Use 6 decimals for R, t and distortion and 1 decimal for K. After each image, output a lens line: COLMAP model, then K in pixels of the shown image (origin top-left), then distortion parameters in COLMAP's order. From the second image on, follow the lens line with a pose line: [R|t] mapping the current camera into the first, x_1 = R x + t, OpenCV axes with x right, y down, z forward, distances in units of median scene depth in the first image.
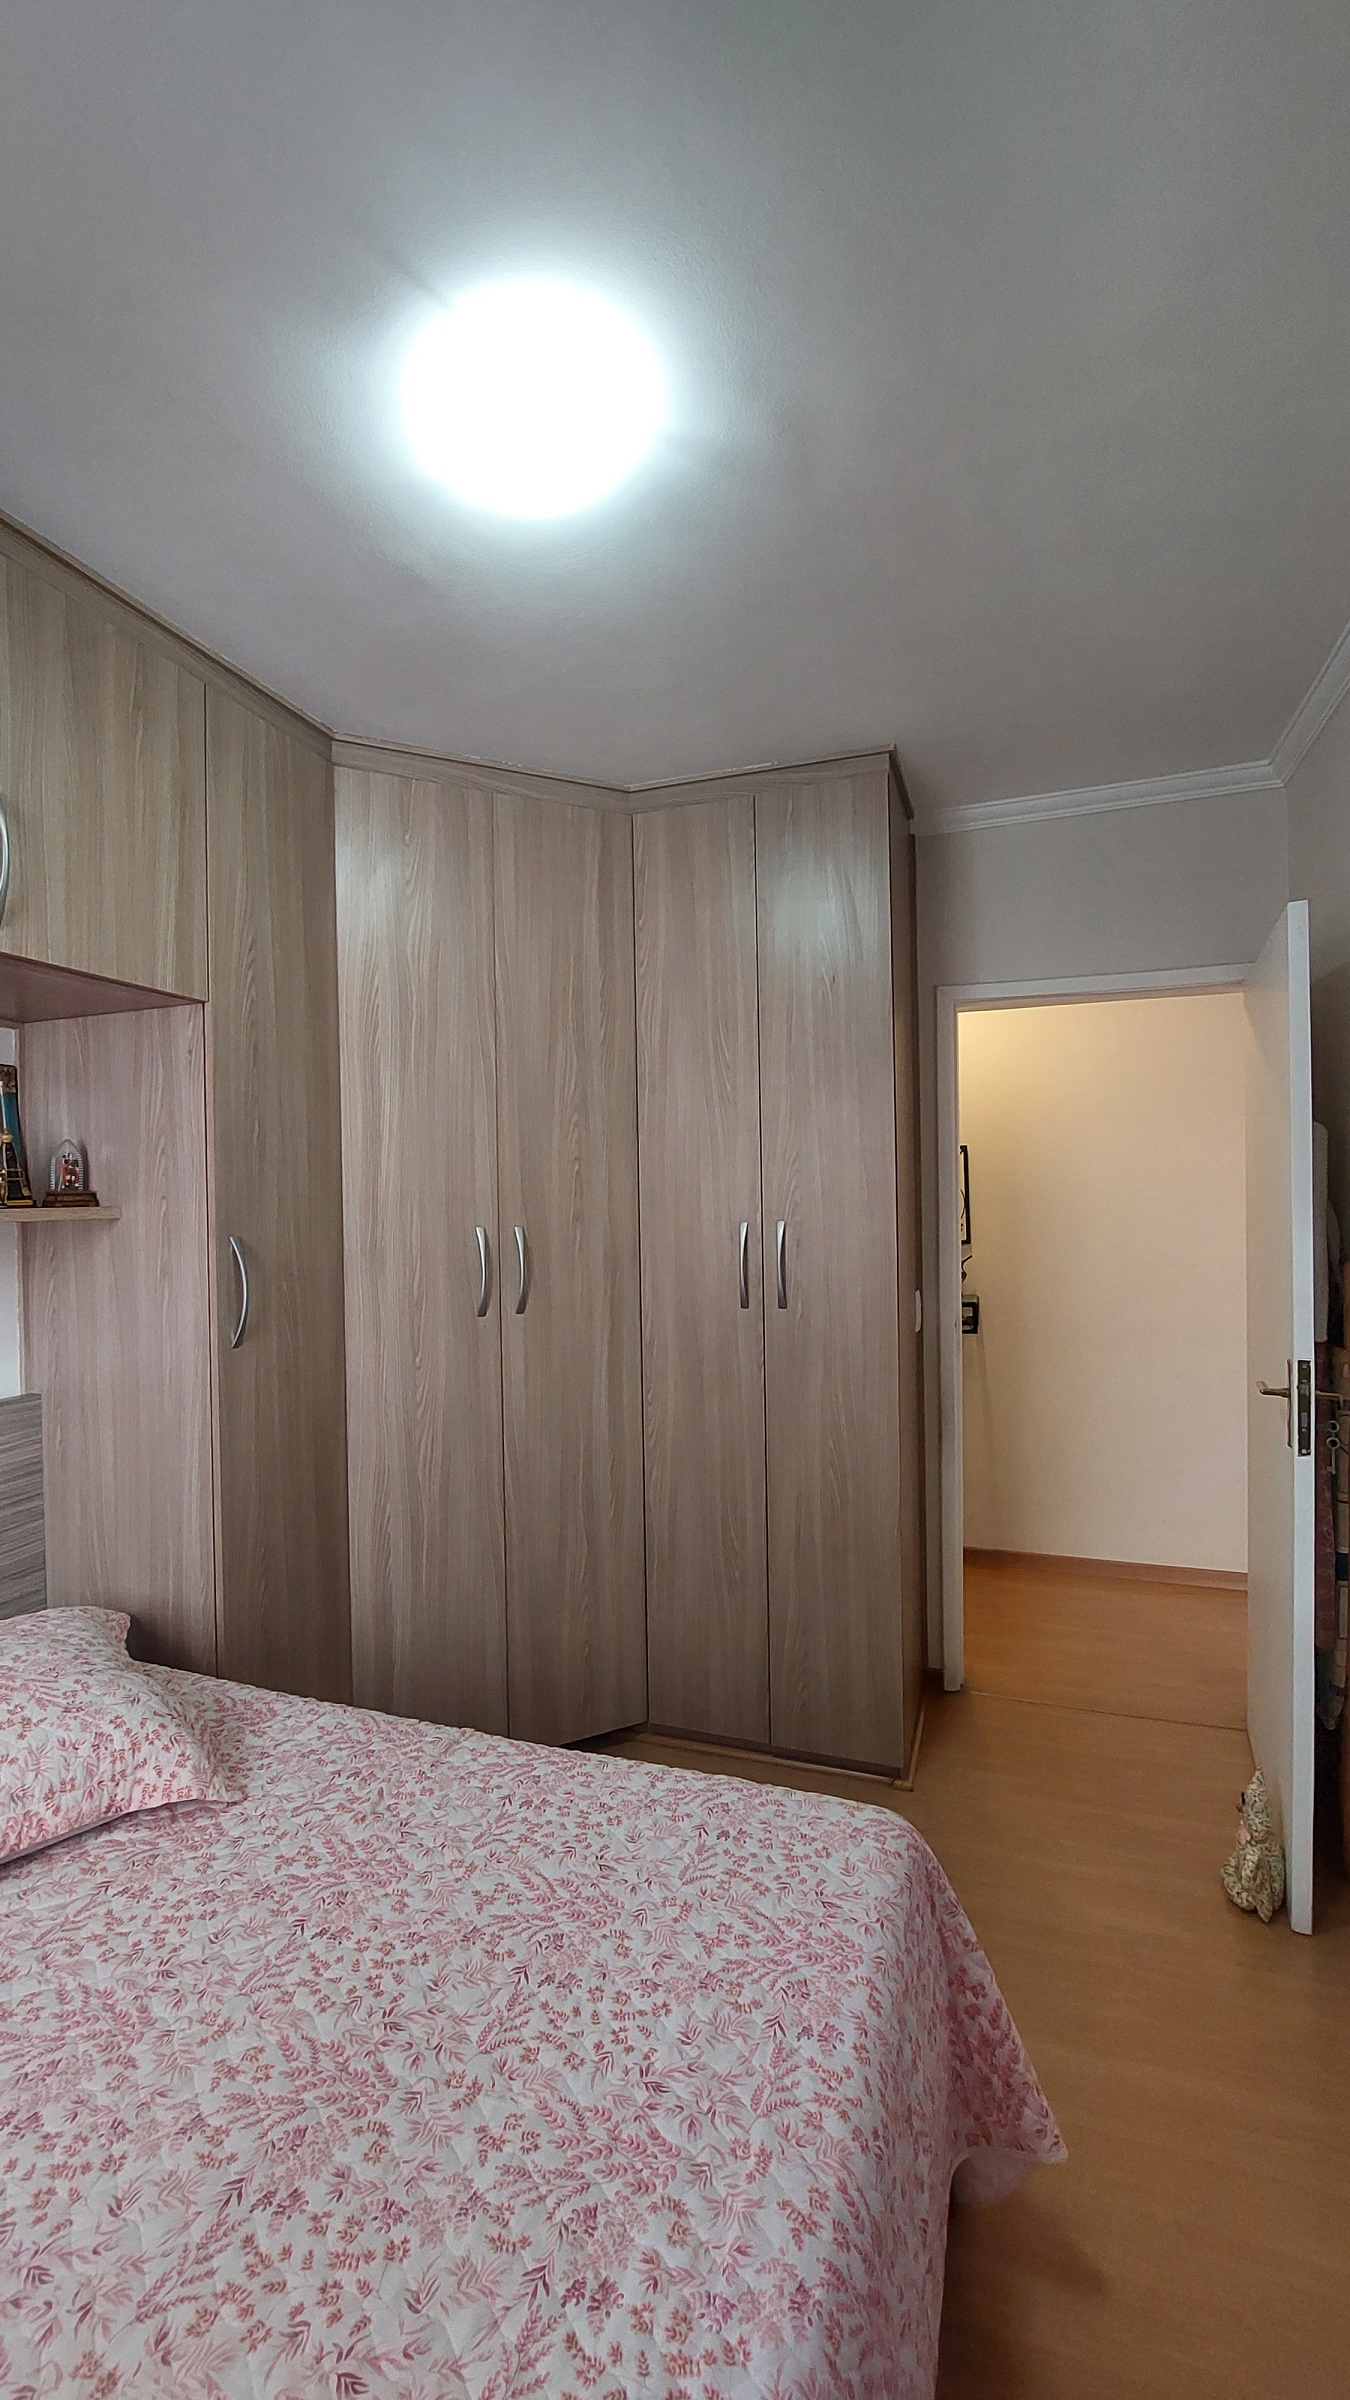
lens RADIAL K [[949.8, 0, 673.4], [0, 949.8, 1204.0], [0, 0, 1]] dist [-0.022591, 0.000184]
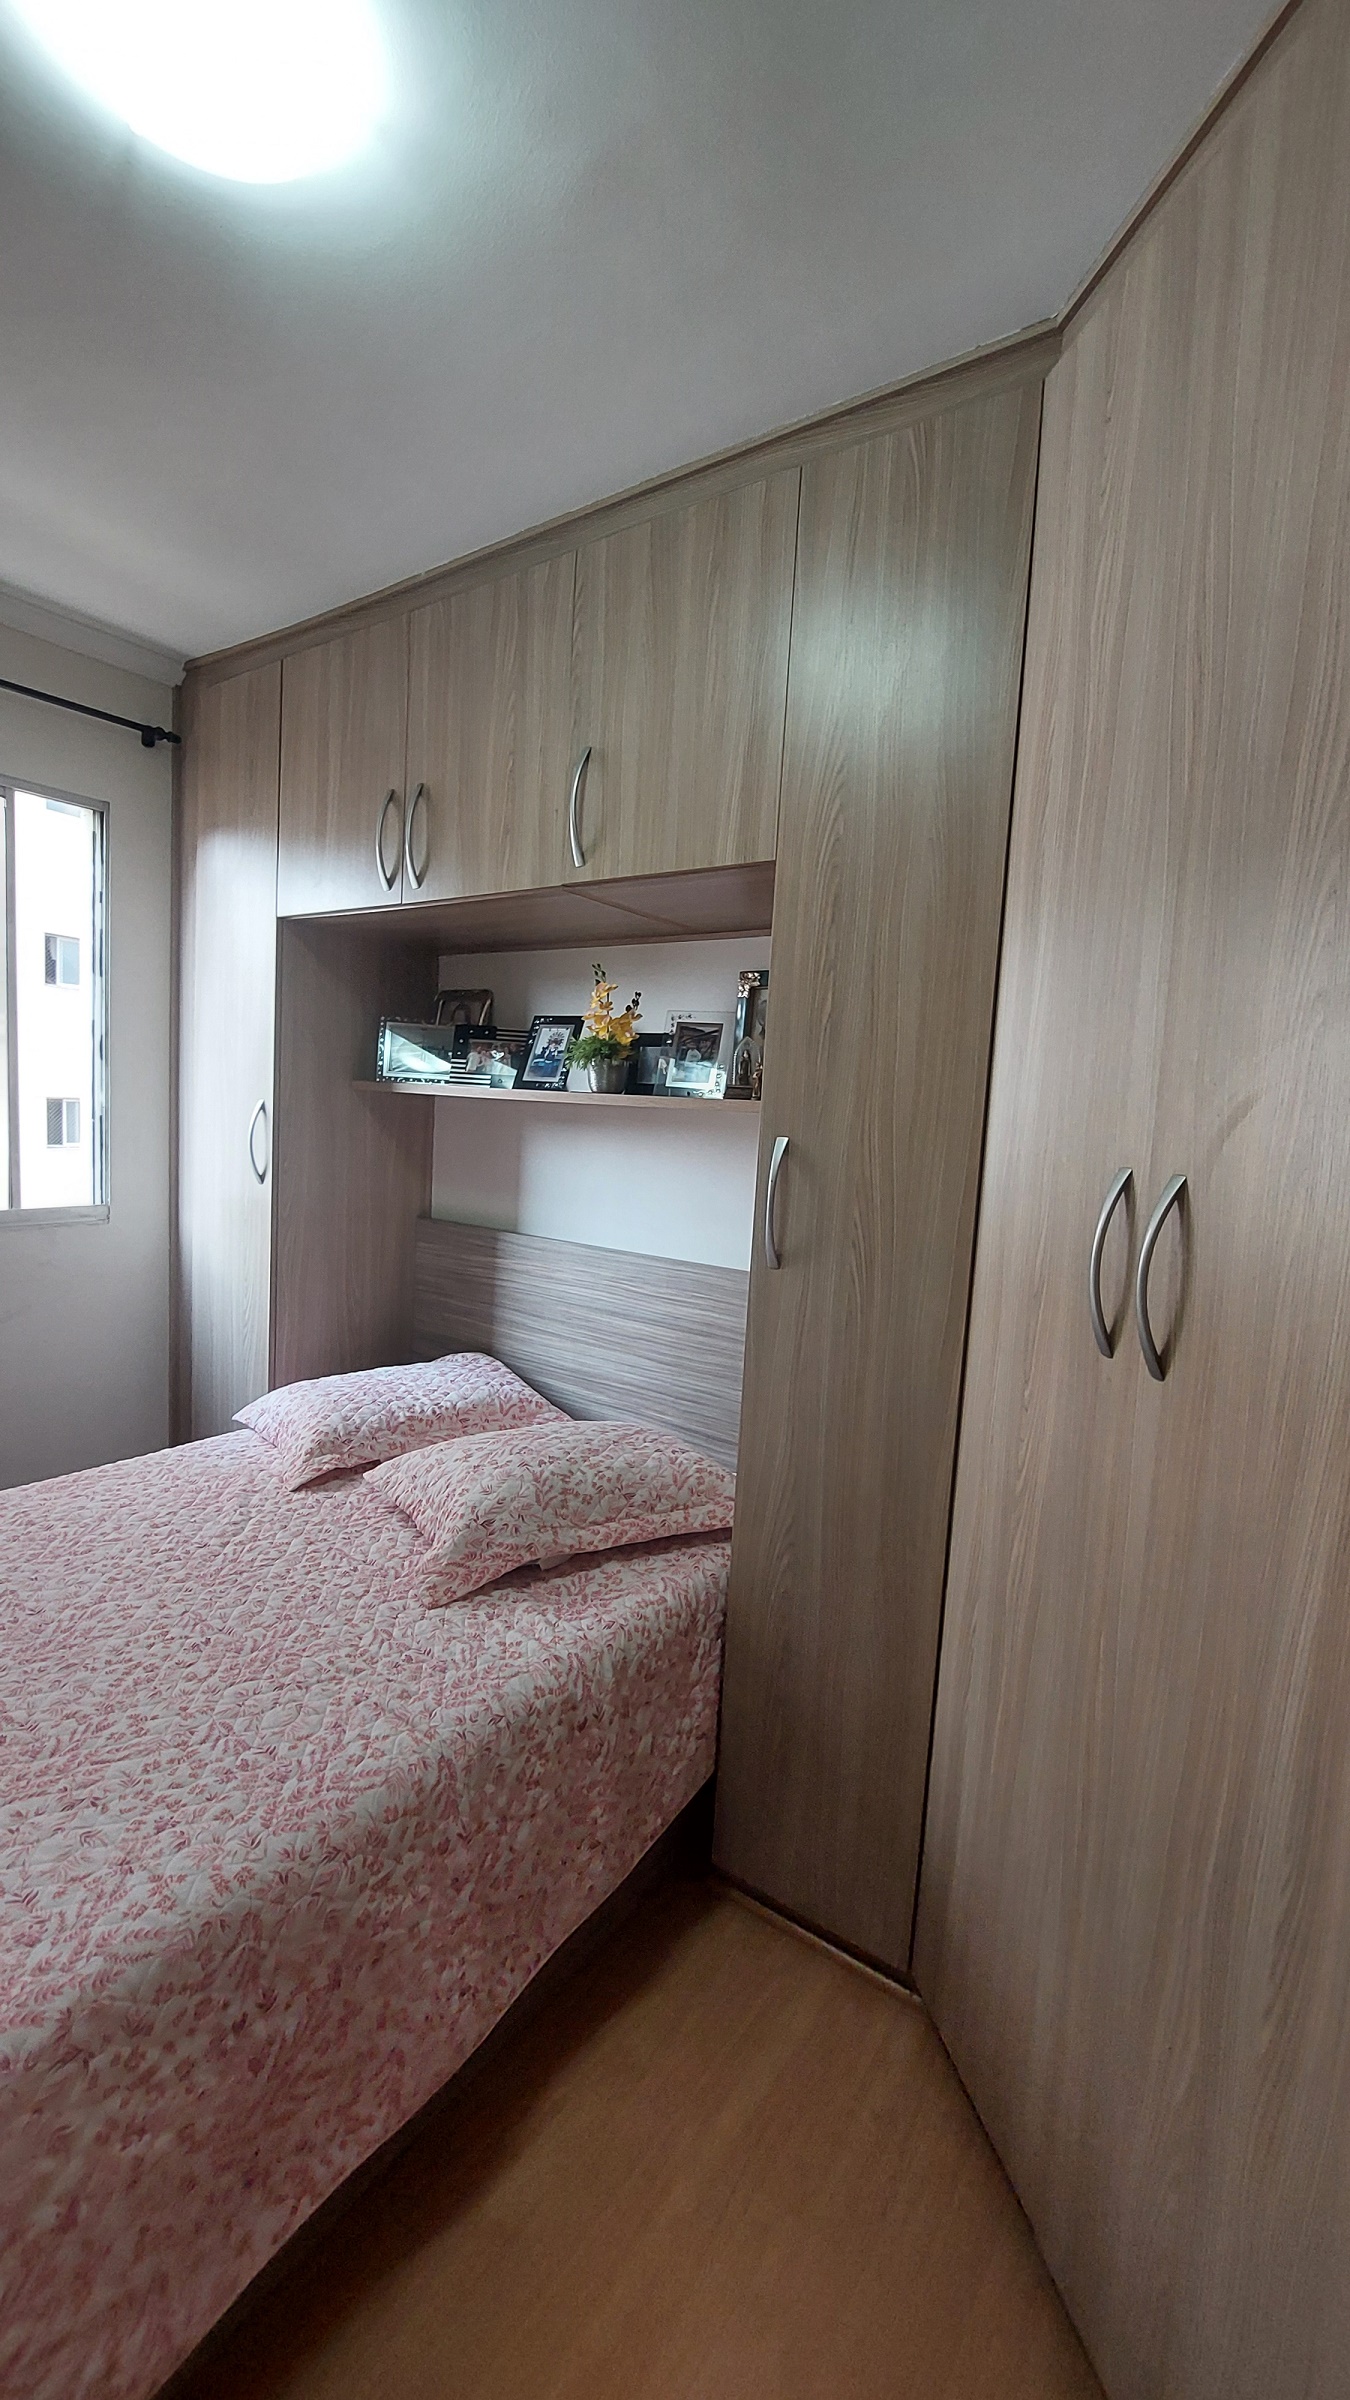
lens RADIAL K [[949.8, 0, 670.9], [0, 949.8, 1201.3], [0, 0, 1]] dist [-0.022591, 0.000184]
pose [[-0.267192, 0.096834, -0.958766, 0.062146], [-0.056882, 0.991619, 0.116004, -0.000244], [0.961963, 0.085532, -0.259444, 0.187050]]
